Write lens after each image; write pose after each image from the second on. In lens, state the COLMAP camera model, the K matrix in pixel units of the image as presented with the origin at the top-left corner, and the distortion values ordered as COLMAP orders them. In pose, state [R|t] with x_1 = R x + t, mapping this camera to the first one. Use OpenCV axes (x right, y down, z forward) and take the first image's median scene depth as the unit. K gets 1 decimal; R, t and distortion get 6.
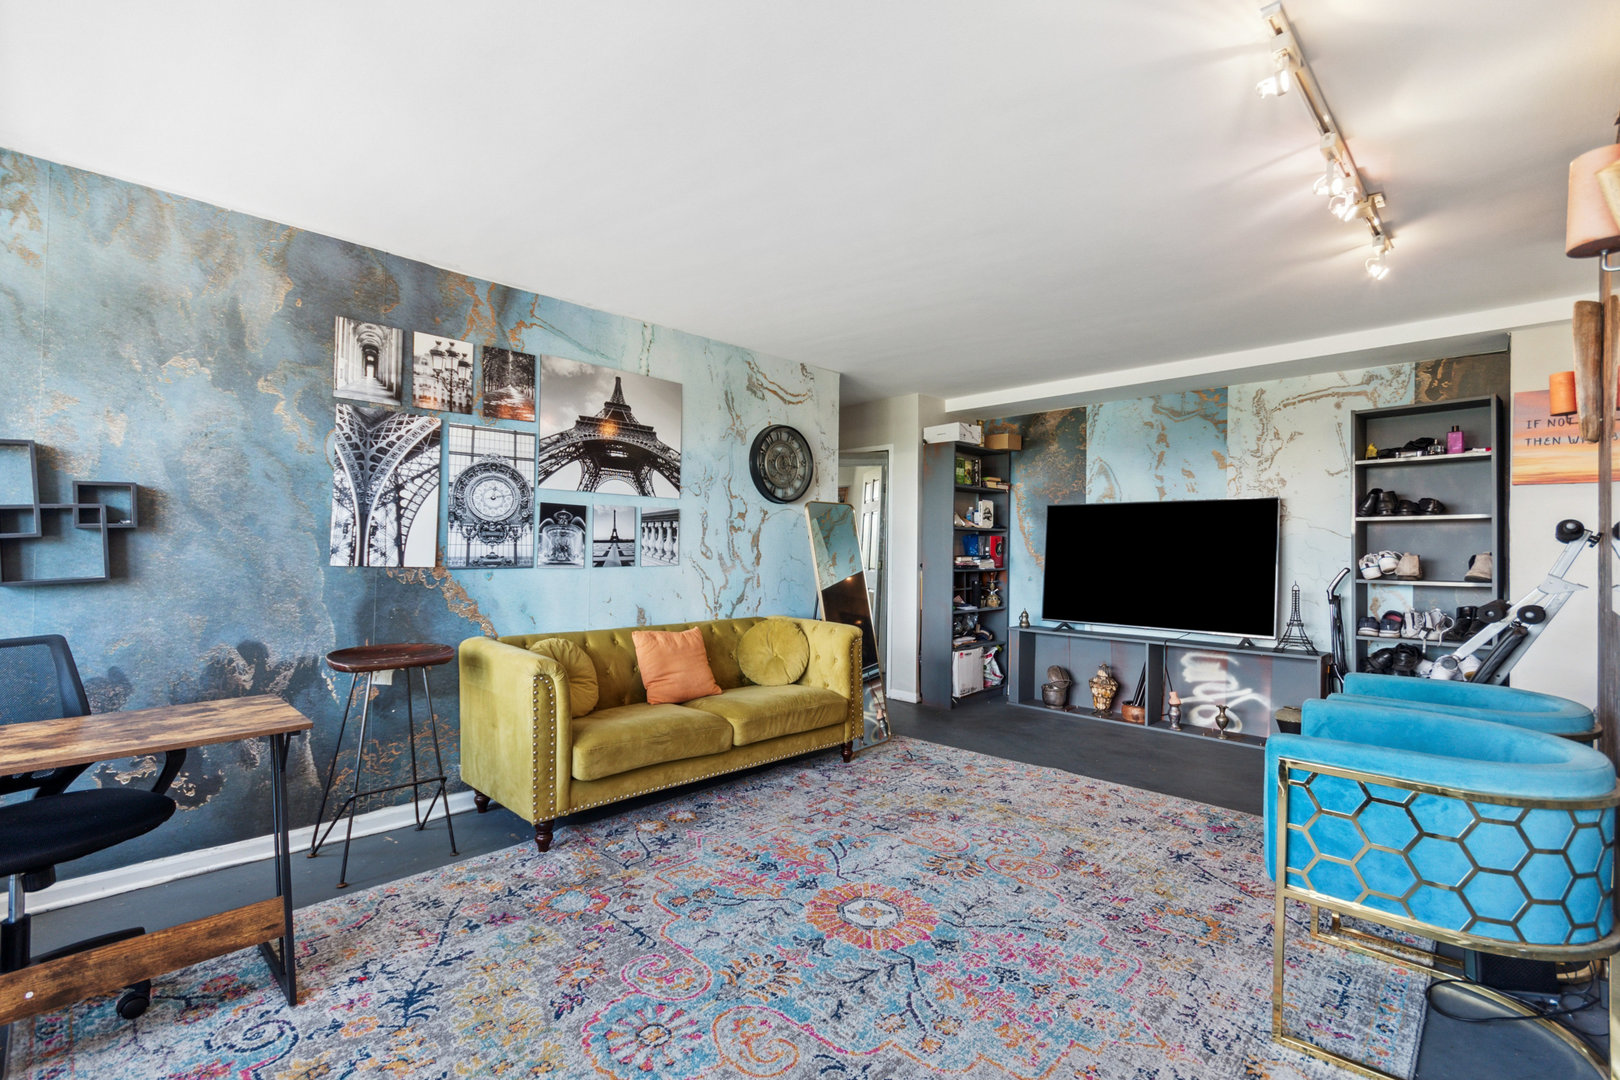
lens RADIAL K [[728.2, 0, 806.6], [0, 728.2, 550.3], [0, 0, 1]] dist [0.000871, 0.000215]
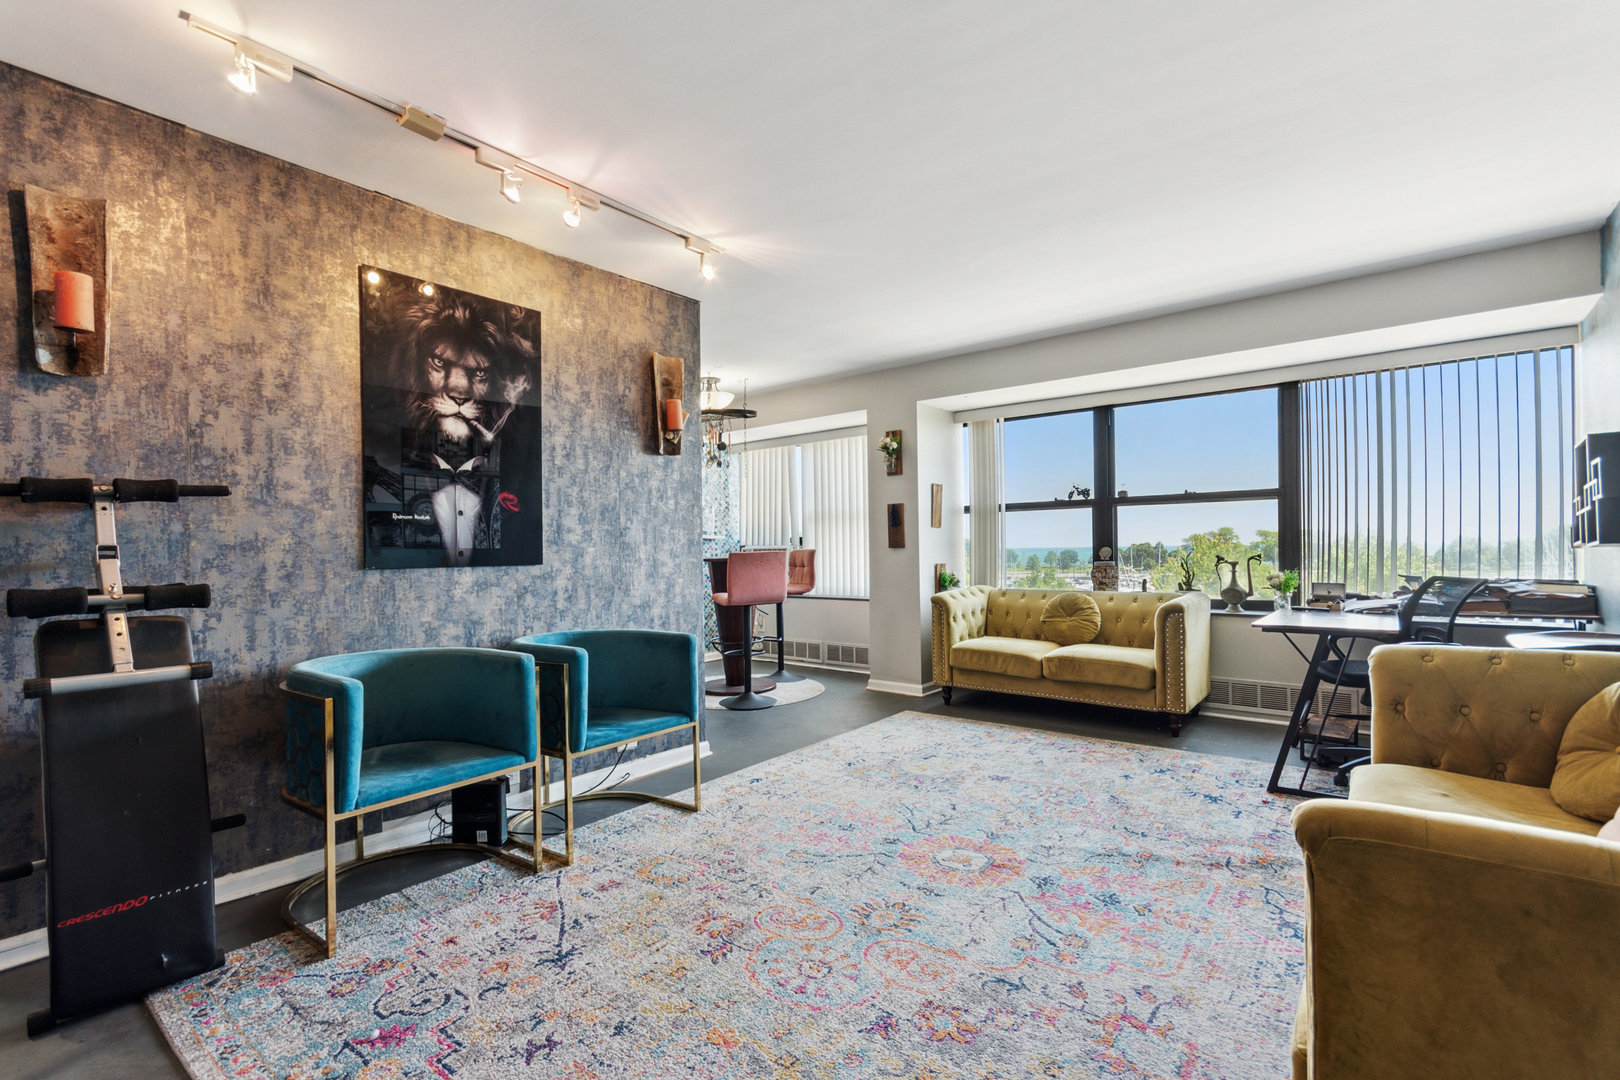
lens RADIAL K [[728.2, 0, 806.6], [0, 728.2, 550.3], [0, 0, 1]] dist [0.000871, 0.000215]
pose [[-0.994918, 0.004830, -0.100569, 0.281725], [0.004610, 0.999986, 0.002416, 0.029401], [0.100580, 0.001941, -0.994927, 1.371307]]
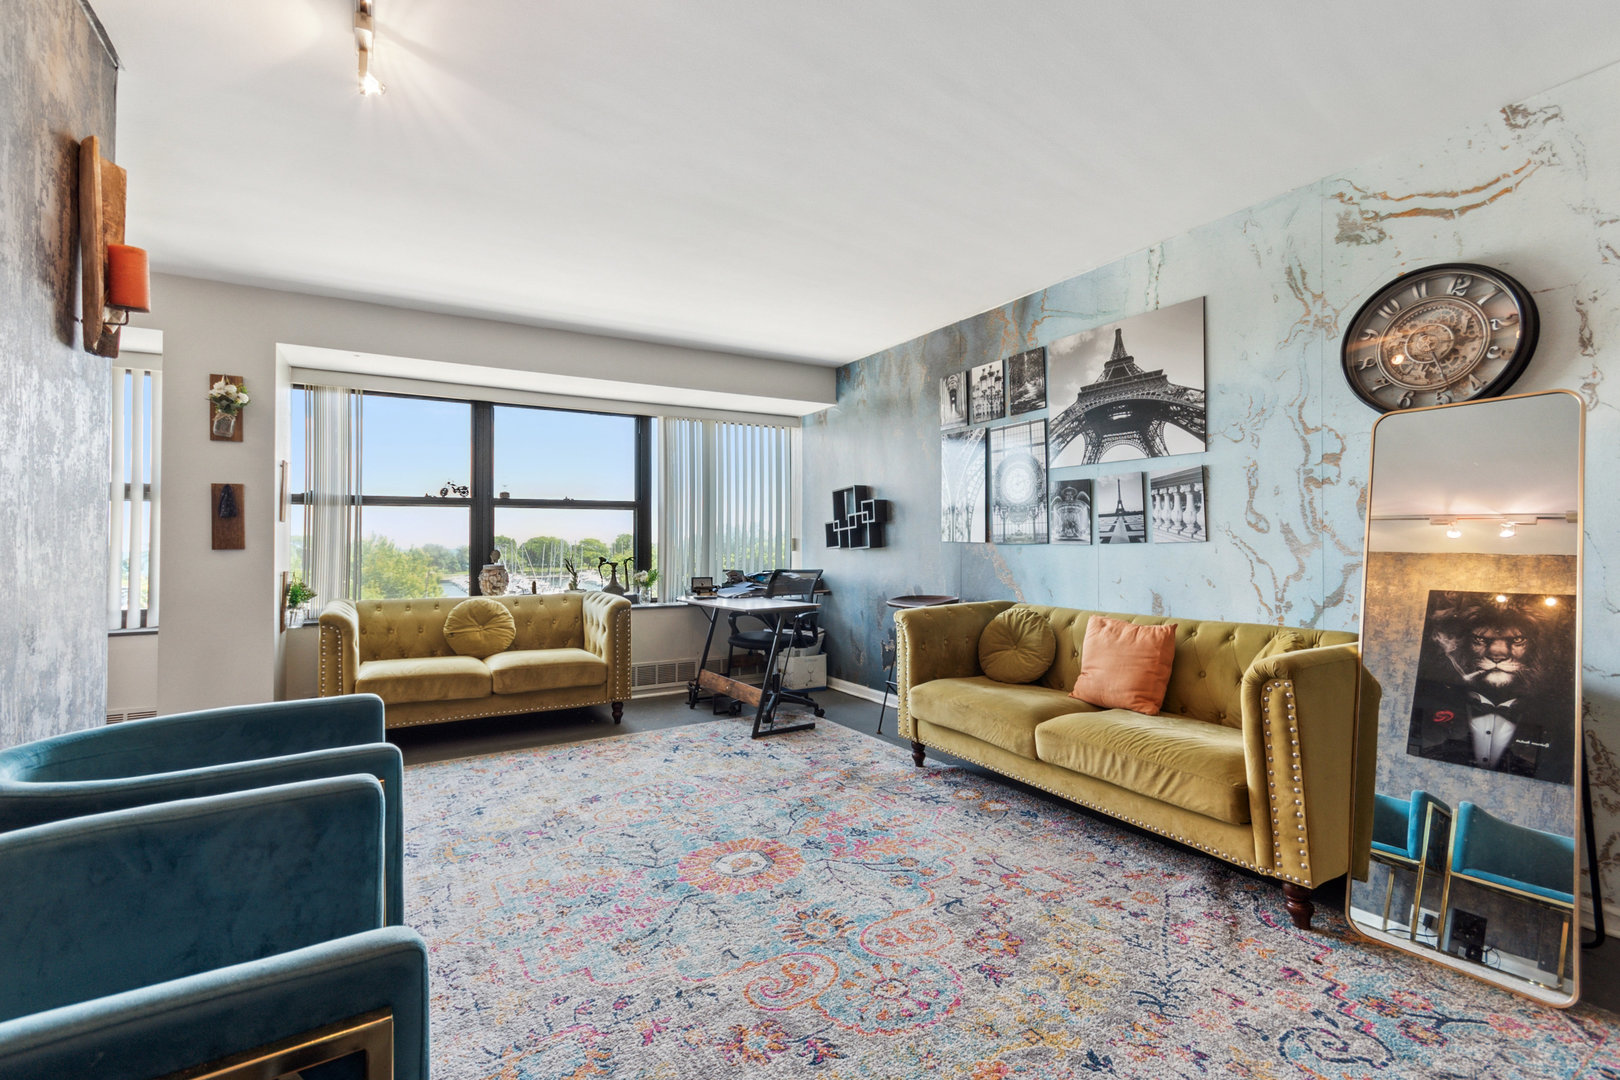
lens RADIAL K [[727.1, 0, 815.2], [0, 727.1, 531.5], [0, 0, 1]] dist [0.002627, 0.000443]
pose [[-0.249779, -0.024358, -0.967996, 0.732433], [0.002795, 0.999661, -0.025876, 0.032247], [0.968299, -0.009168, -0.249627, 0.922686]]
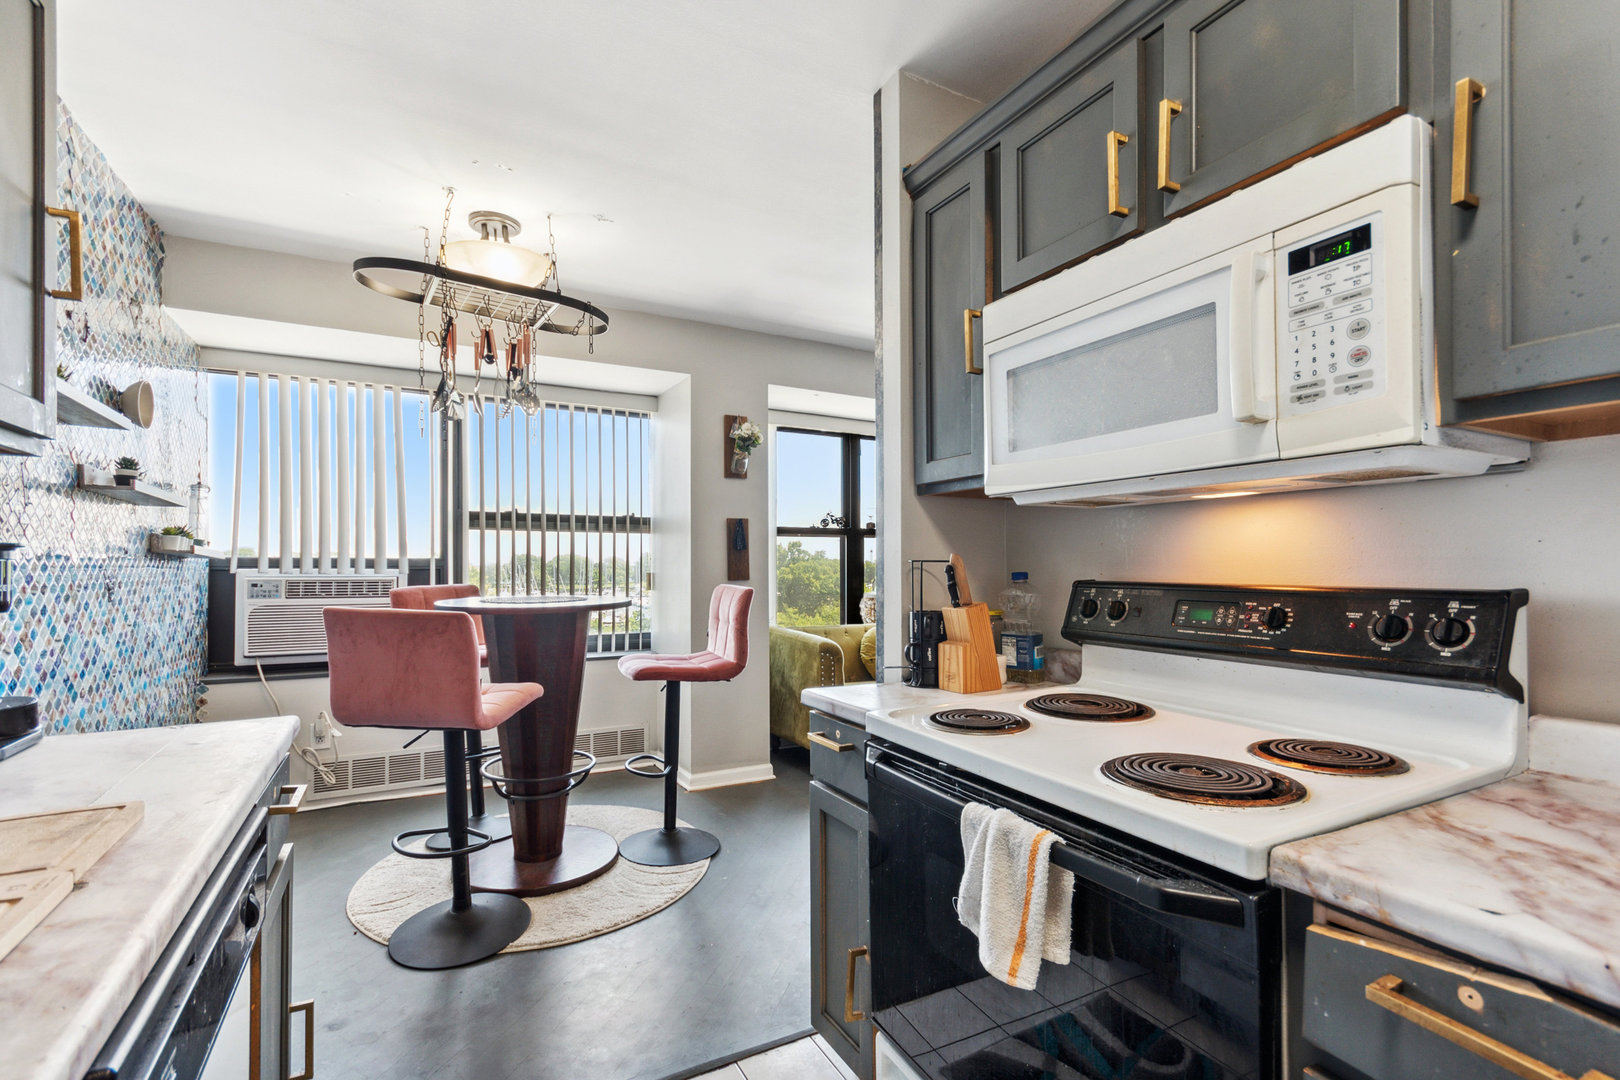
lens RADIAL K [[728.2, 0, 806.6], [0, 728.2, 550.3], [0, 0, 1]] dist [0.000871, 0.000215]
pose [[-0.281808, -0.028117, -0.959059, 0.969694], [-0.003104, 0.999592, -0.028393, 0.015390], [0.959466, -0.005025, -0.281780, 0.267526]]
